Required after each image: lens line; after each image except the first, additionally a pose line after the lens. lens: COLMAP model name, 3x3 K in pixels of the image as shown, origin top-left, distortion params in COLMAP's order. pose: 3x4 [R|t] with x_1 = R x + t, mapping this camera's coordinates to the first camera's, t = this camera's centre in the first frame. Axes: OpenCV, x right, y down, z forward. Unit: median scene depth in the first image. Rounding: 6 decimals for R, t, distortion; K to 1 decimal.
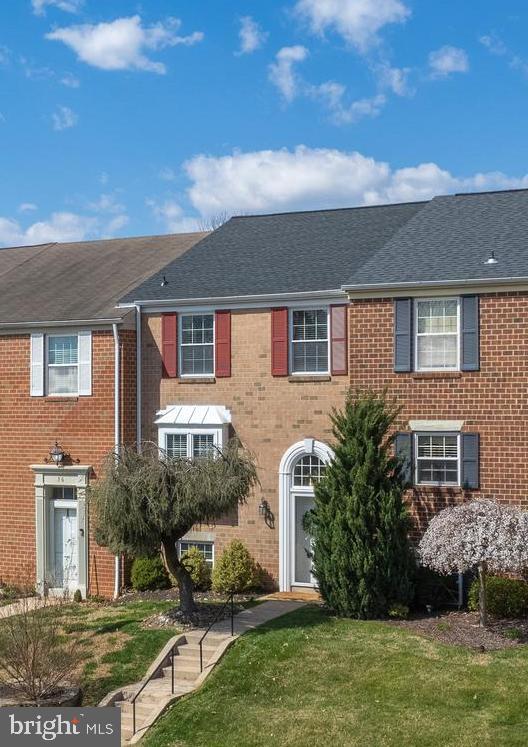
lens RADIAL K [[1332.7, 0, 263.6], [0, 1332.7, 413.0], [0, 0, 1]] dist [-0.007001, -1.353876]
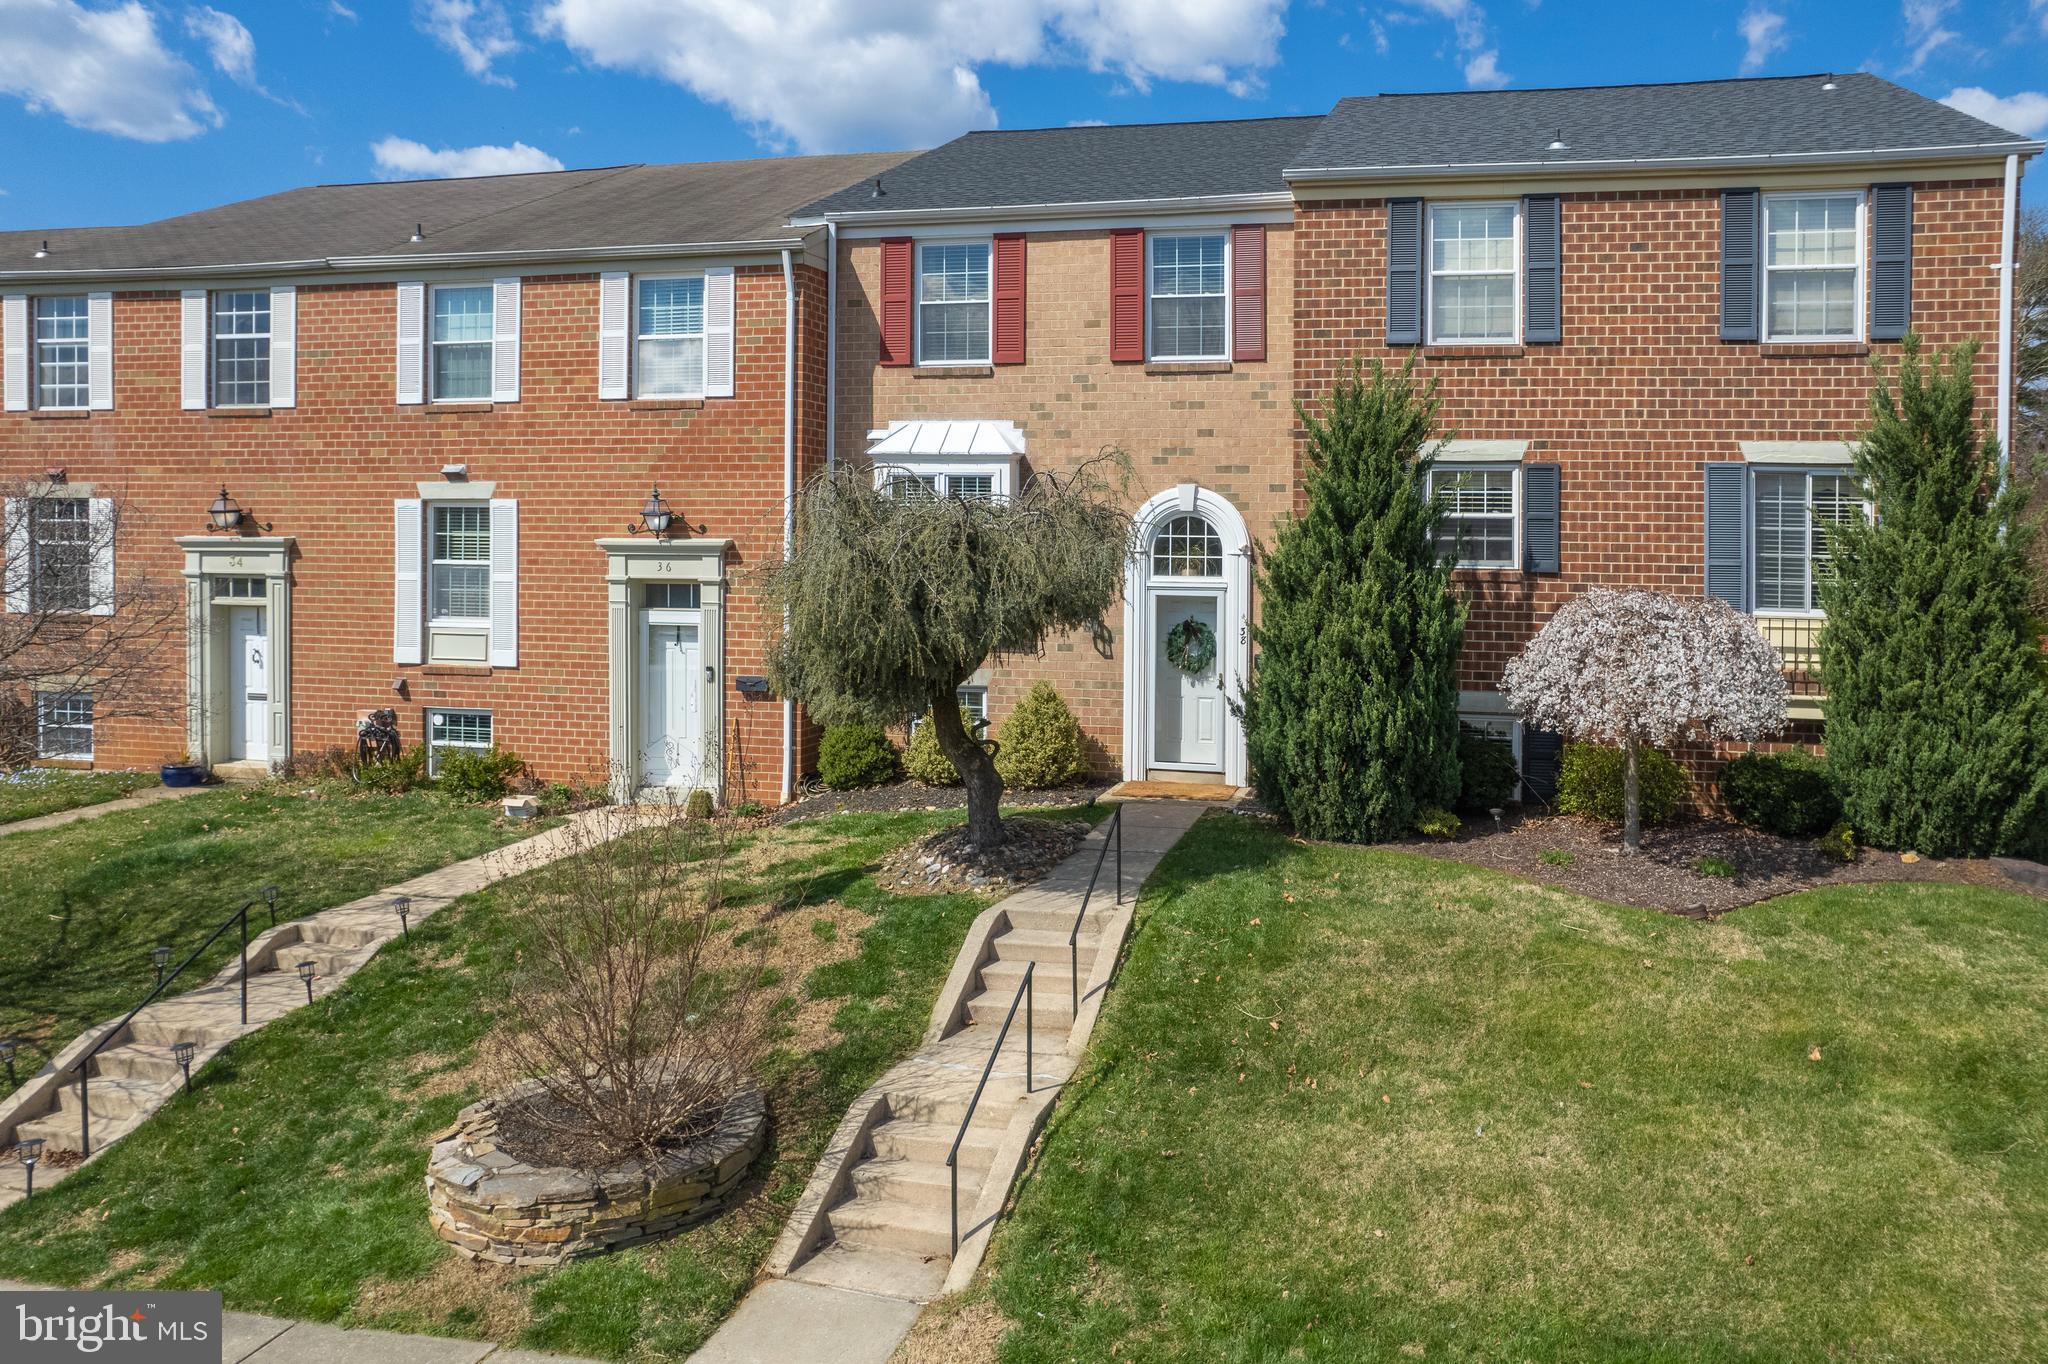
lens RADIAL K [[1259.3, 0, 1175.6], [0, 1259.3, 569.7], [0, 0, 1]] dist [-0.043284, 0.026801]
pose [[0.960571, 0.005605, 0.277979, -0.105516], [-0.007626, 0.999952, 0.006188, 0.049543], [-0.277931, -0.008064, 0.960567, 0.532959]]
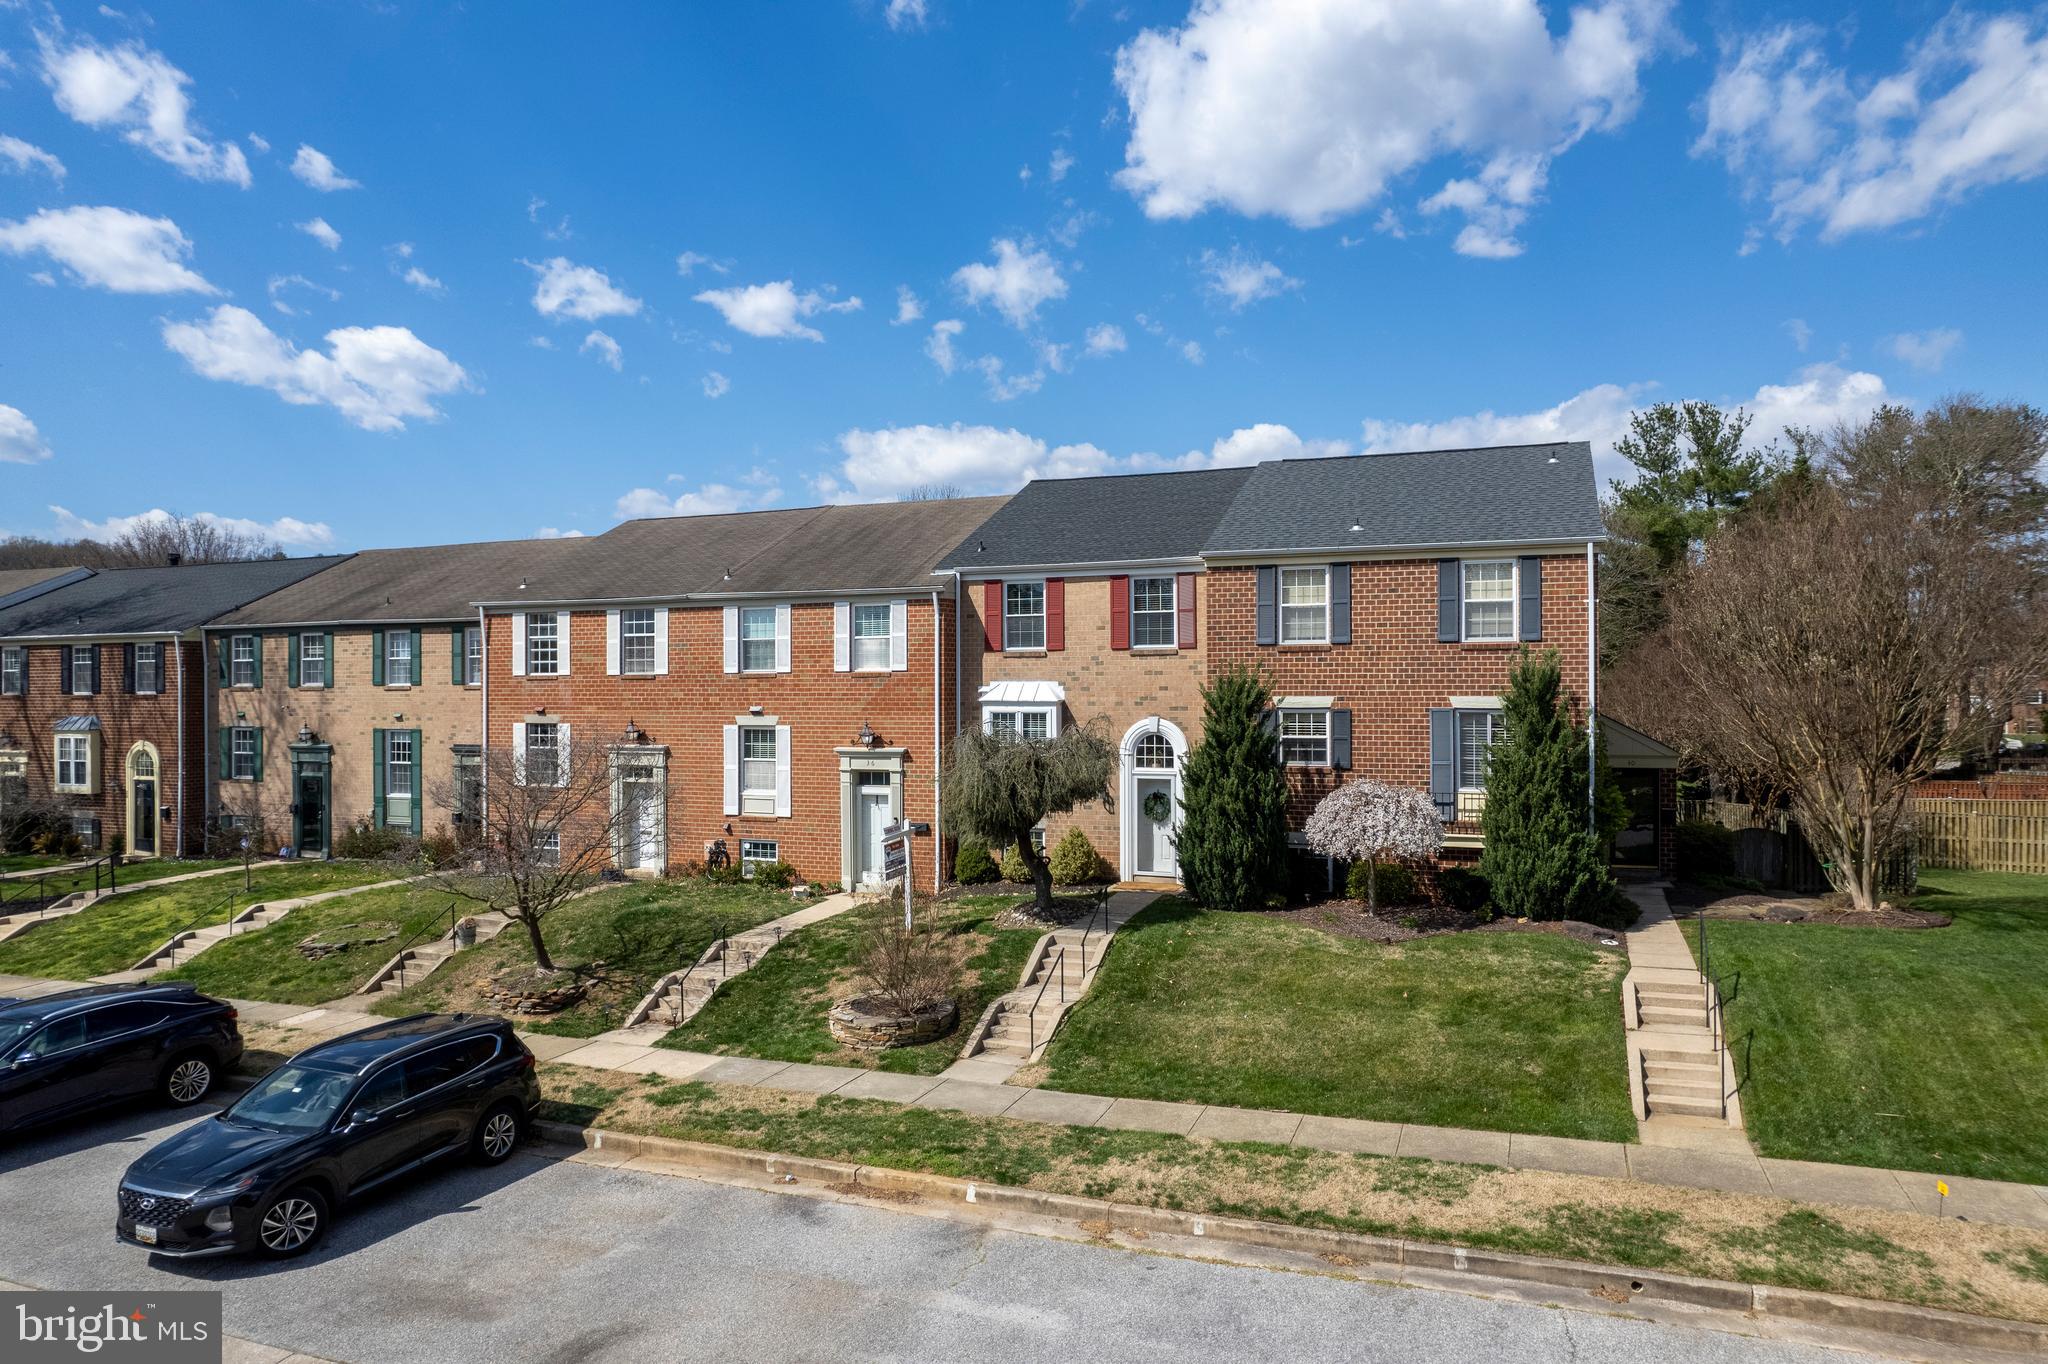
lens RADIAL K [[1309.7, 0, 1067.5], [0, 1309.7, 682.8], [0, 0, 1]] dist [-0.047821, 0.002249]
pose [[0.989304, -0.002194, 0.145855, -0.158984], [0.003027, 0.999980, -0.005490, 0.000437], [-0.145840, 0.005873, 0.989291, 0.103589]]
